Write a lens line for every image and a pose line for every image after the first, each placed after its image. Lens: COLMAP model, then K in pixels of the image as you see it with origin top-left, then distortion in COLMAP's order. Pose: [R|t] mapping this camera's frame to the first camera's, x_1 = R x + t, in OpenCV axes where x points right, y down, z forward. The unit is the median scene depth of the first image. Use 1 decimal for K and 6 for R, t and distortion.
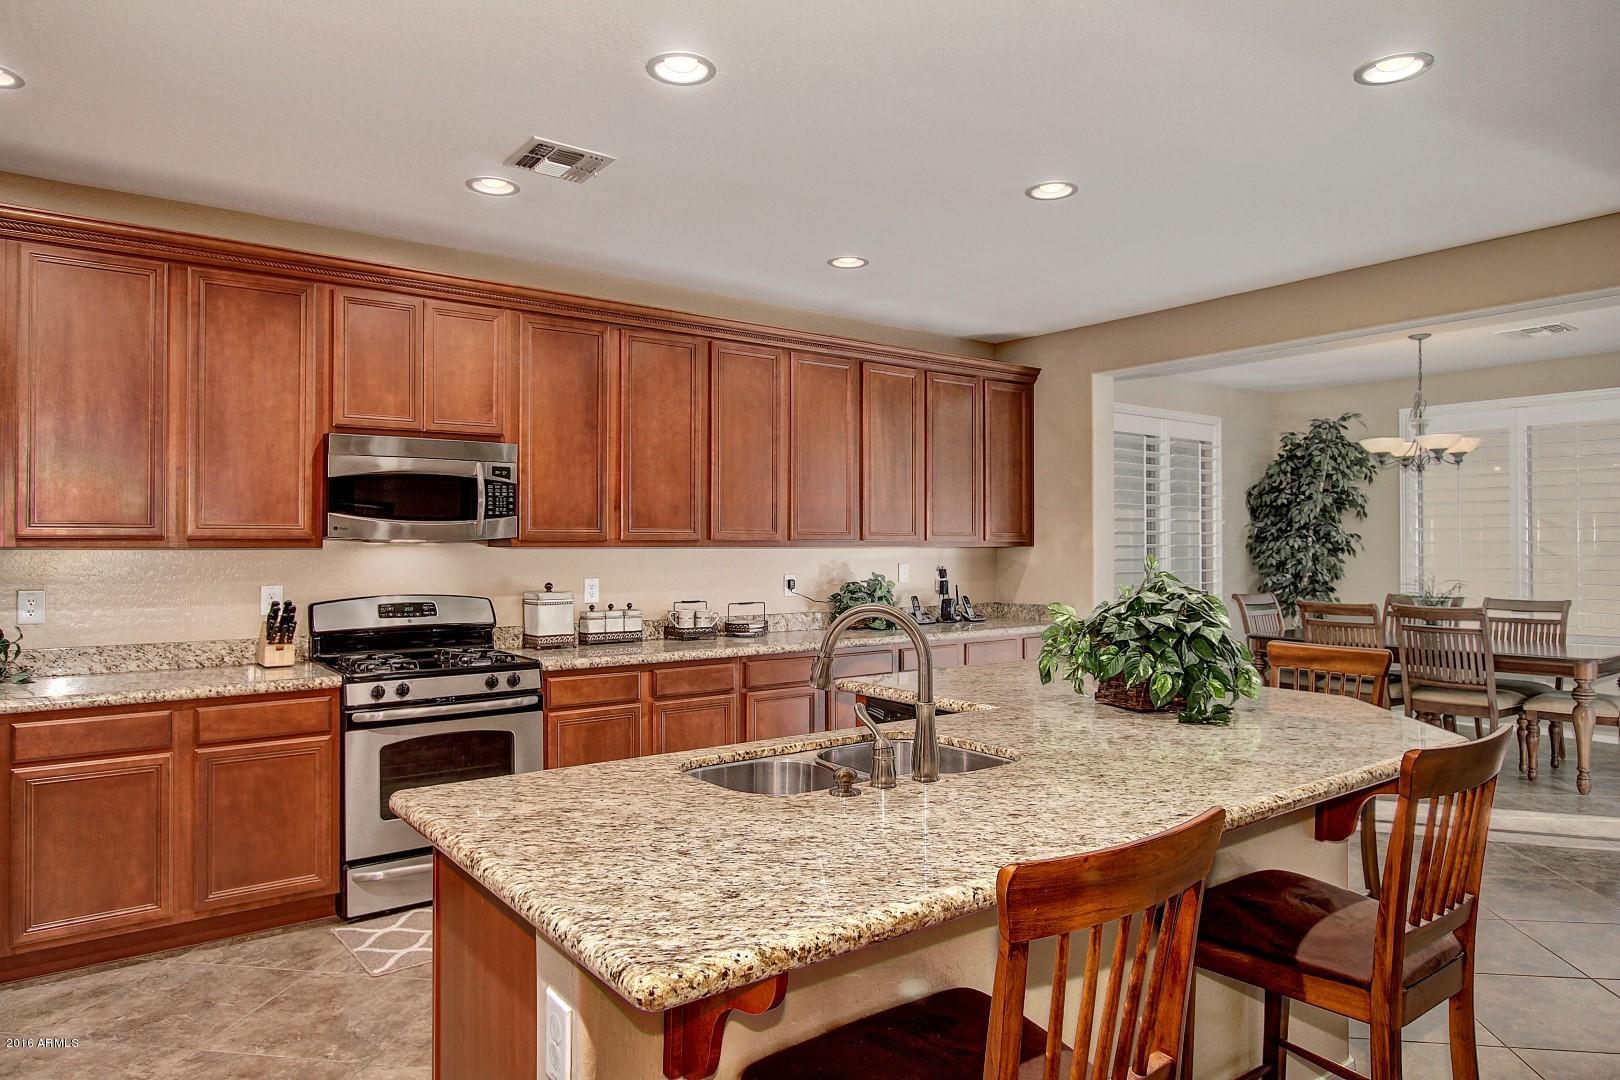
lens RADIAL K [[1003.5, 0, 801.2], [0, 1003.5, 535.7], [0, 0, 1]] dist [-0.013547, 0.006787]
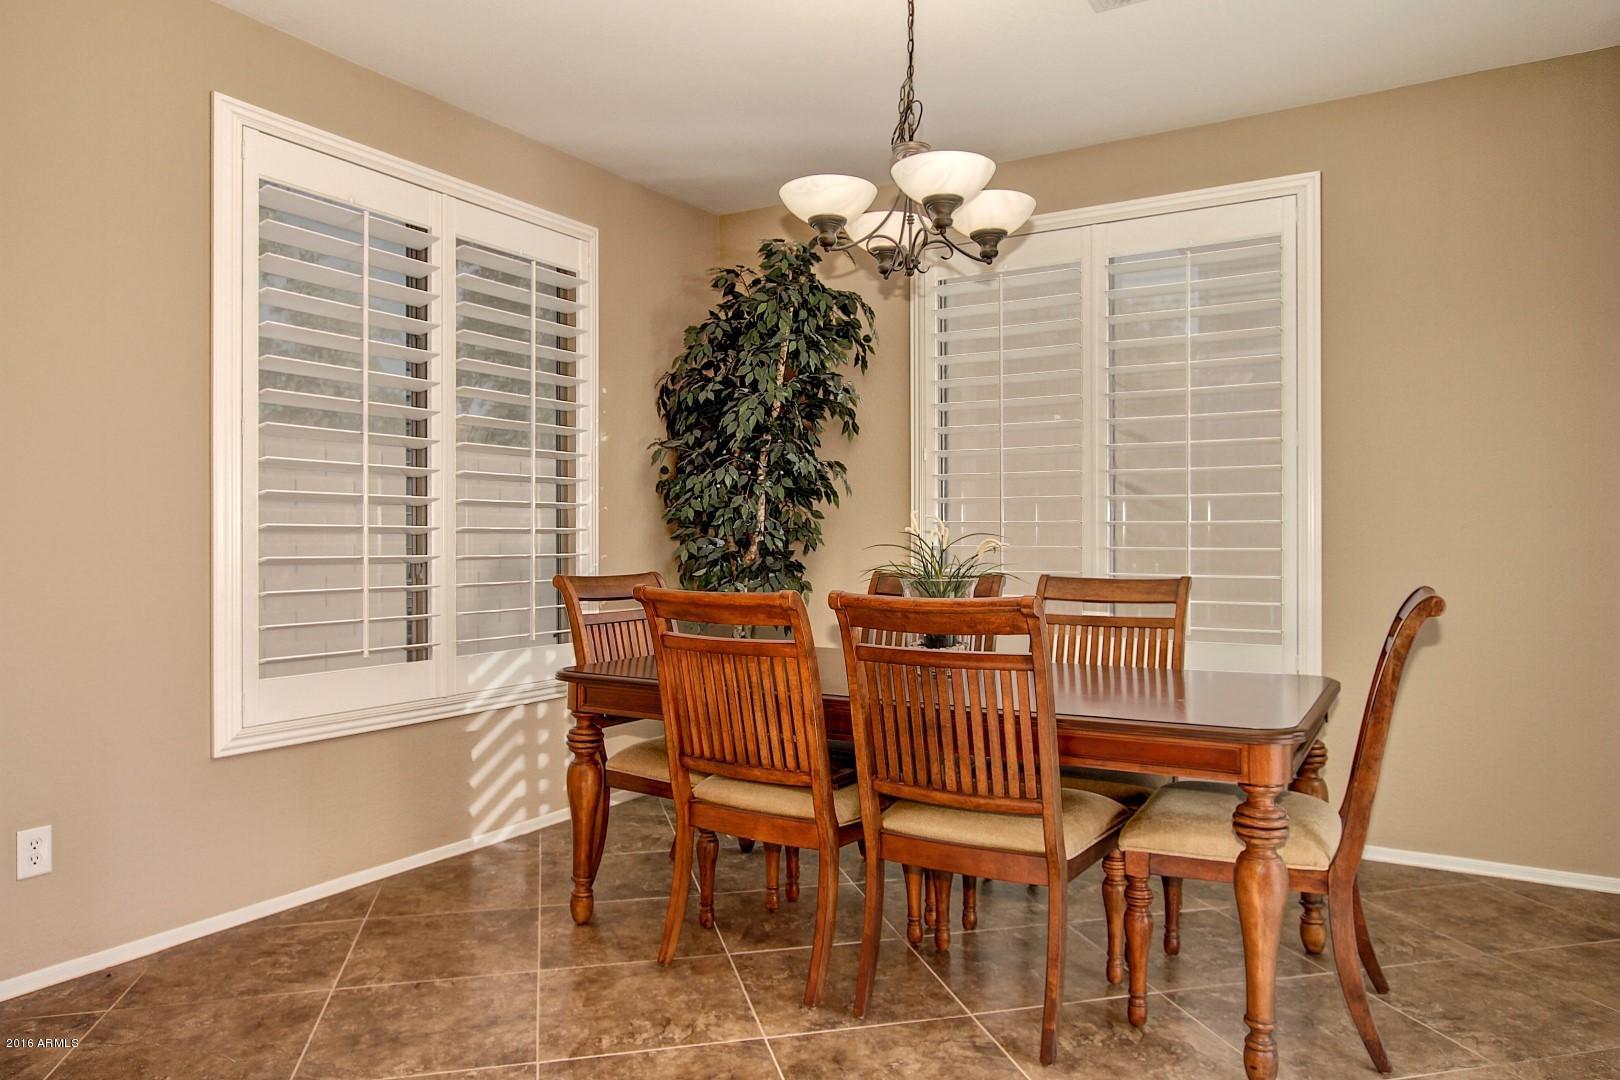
lens RADIAL K [[1061.0, 0, 806.0], [0, 1061.0, 534.7], [0, 0, 1]] dist [-0.011859, 0.008690]
pose [[0.928554, -0.001075, 0.371195, 0.531191], [-0.002830, 0.999946, 0.009976, 0.051168], [-0.371186, -0.010313, 0.928501, 0.773316]]
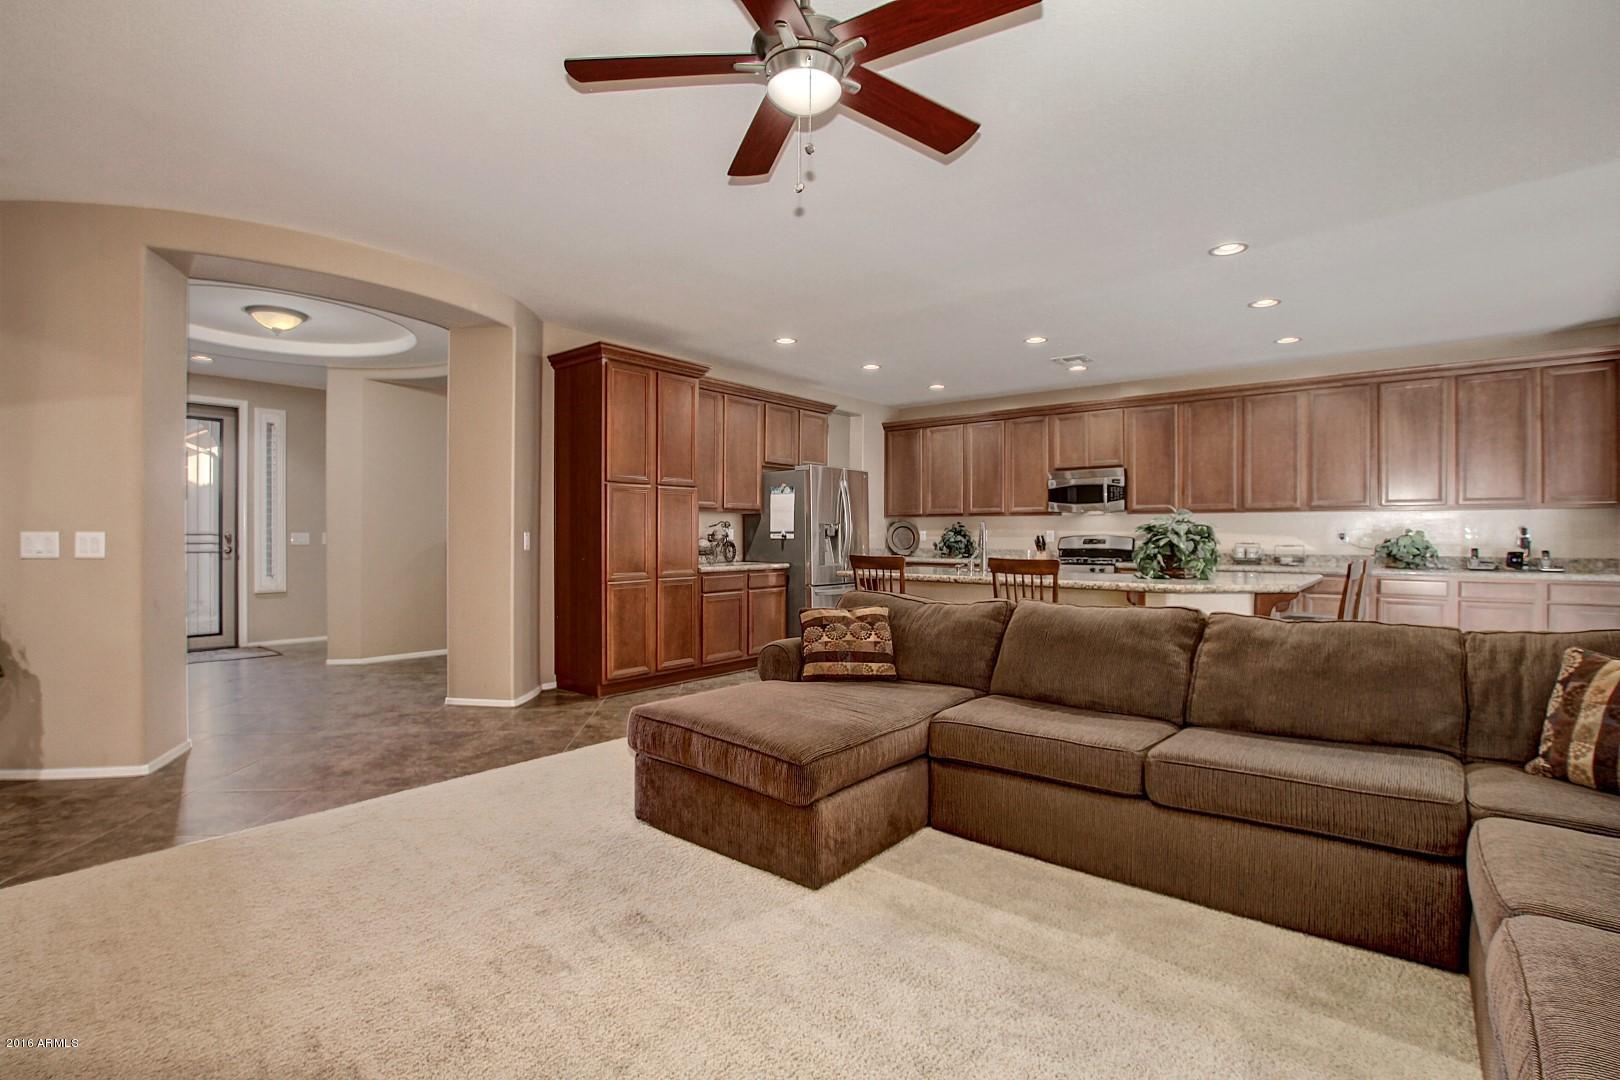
lens RADIAL K [[760.1, 0, 808.8], [0, 760.1, 543.1], [0, 0, 1]] dist [-0.034865, 0.006186]
pose [[0.248580, 0.008303, -0.968576, 1.028402], [0.007969, 0.999912, 0.010617, 0.046105], [0.968579, -0.010357, 0.248492, -0.089700]]
